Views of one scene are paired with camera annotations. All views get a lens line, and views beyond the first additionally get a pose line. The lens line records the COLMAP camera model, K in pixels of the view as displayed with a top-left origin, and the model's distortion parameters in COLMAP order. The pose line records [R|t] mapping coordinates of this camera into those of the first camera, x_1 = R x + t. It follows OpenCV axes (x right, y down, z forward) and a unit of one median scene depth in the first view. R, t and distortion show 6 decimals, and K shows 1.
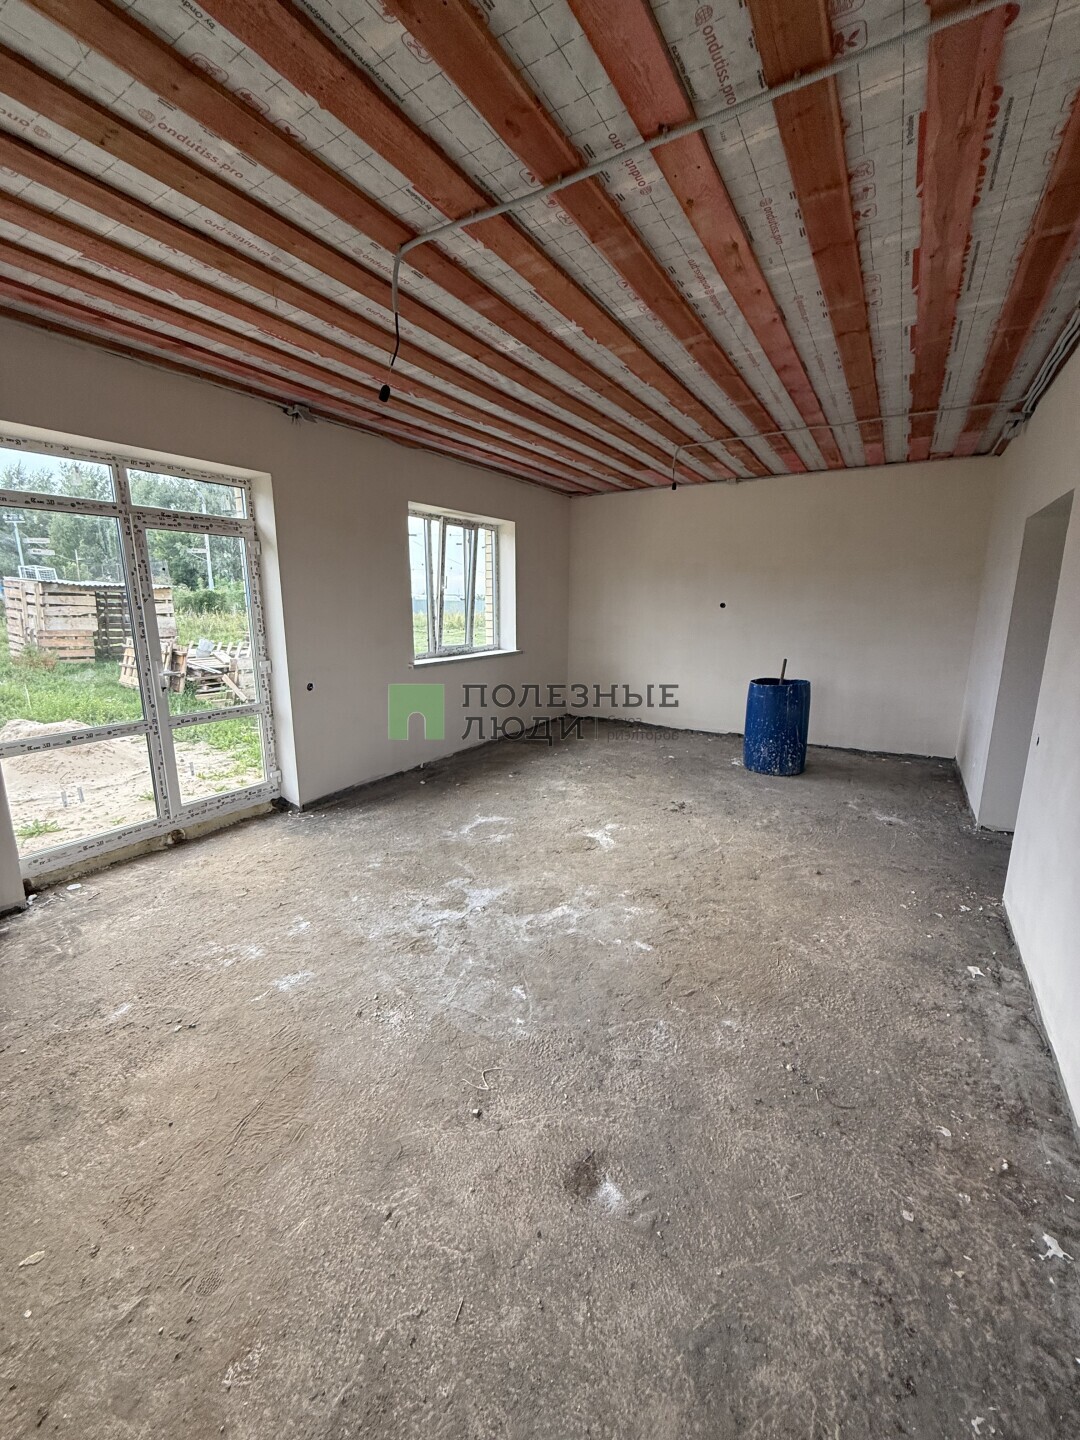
lens RADIAL K [[572.6, 0, 539.9], [0, 572.6, 714.5], [0, 0, 1]] dist [0.000505, -0.000098]
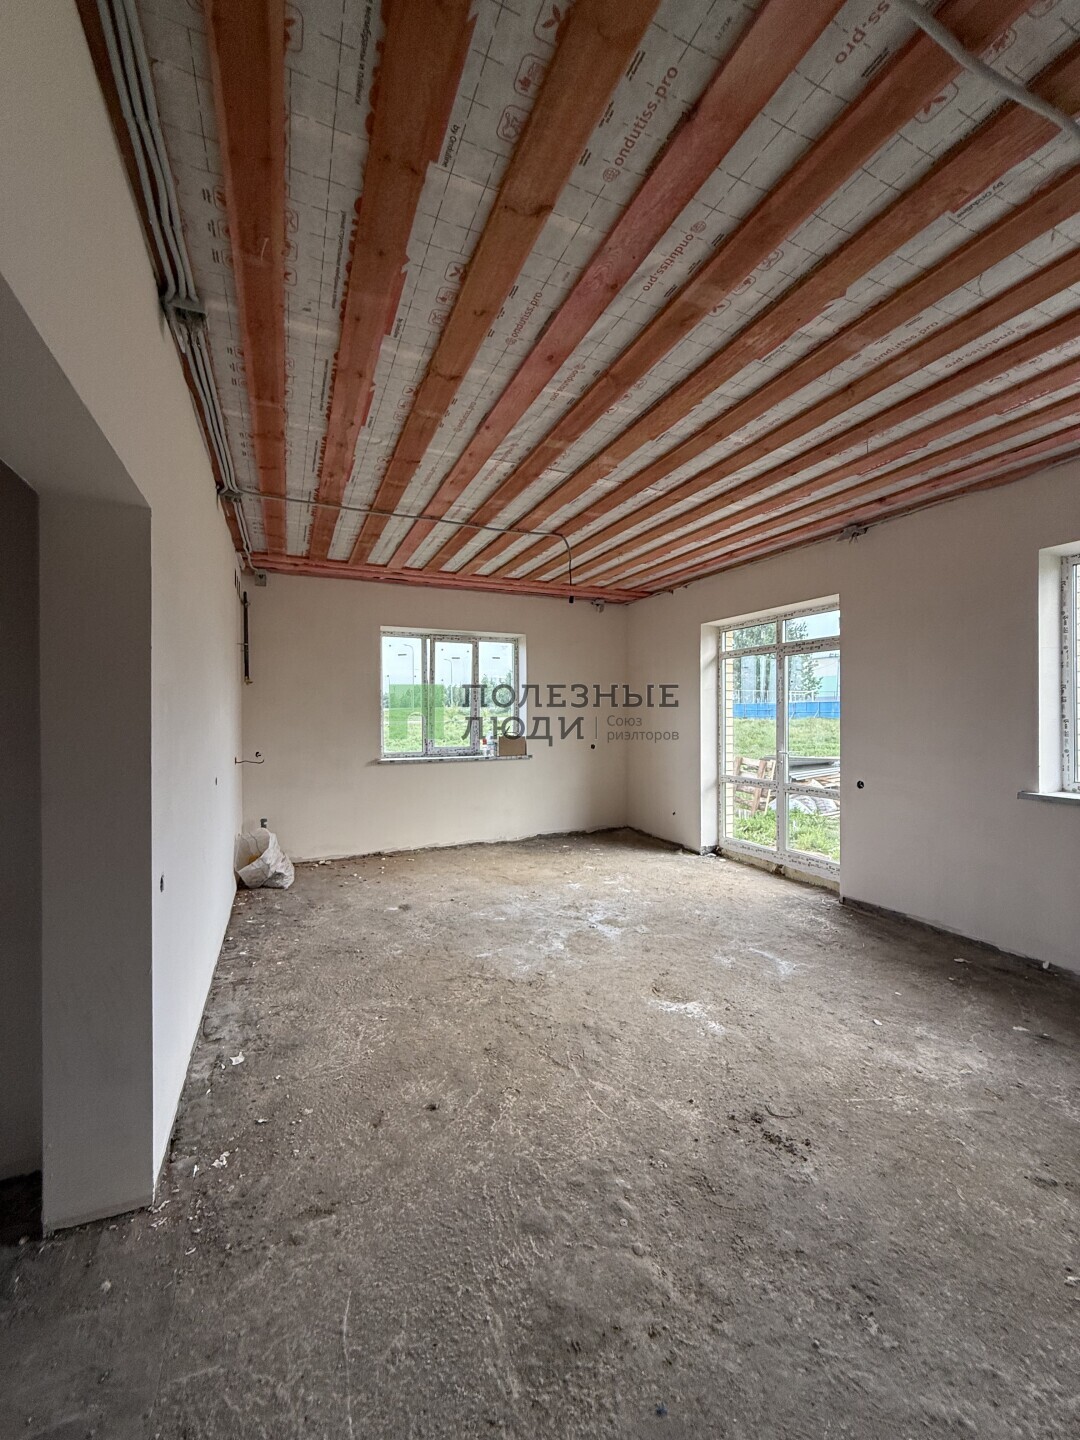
lens RADIAL K [[572.6, 0, 539.9], [0, 572.6, 714.5], [0, 0, 1]] dist [0.000505, -0.000098]
pose [[-0.560788, -0.000631, -0.827959, 0.976776], [-0.162222, 0.980701, 0.109128, -0.245745], [0.811912, 0.195511, -0.550068, 1.406122]]
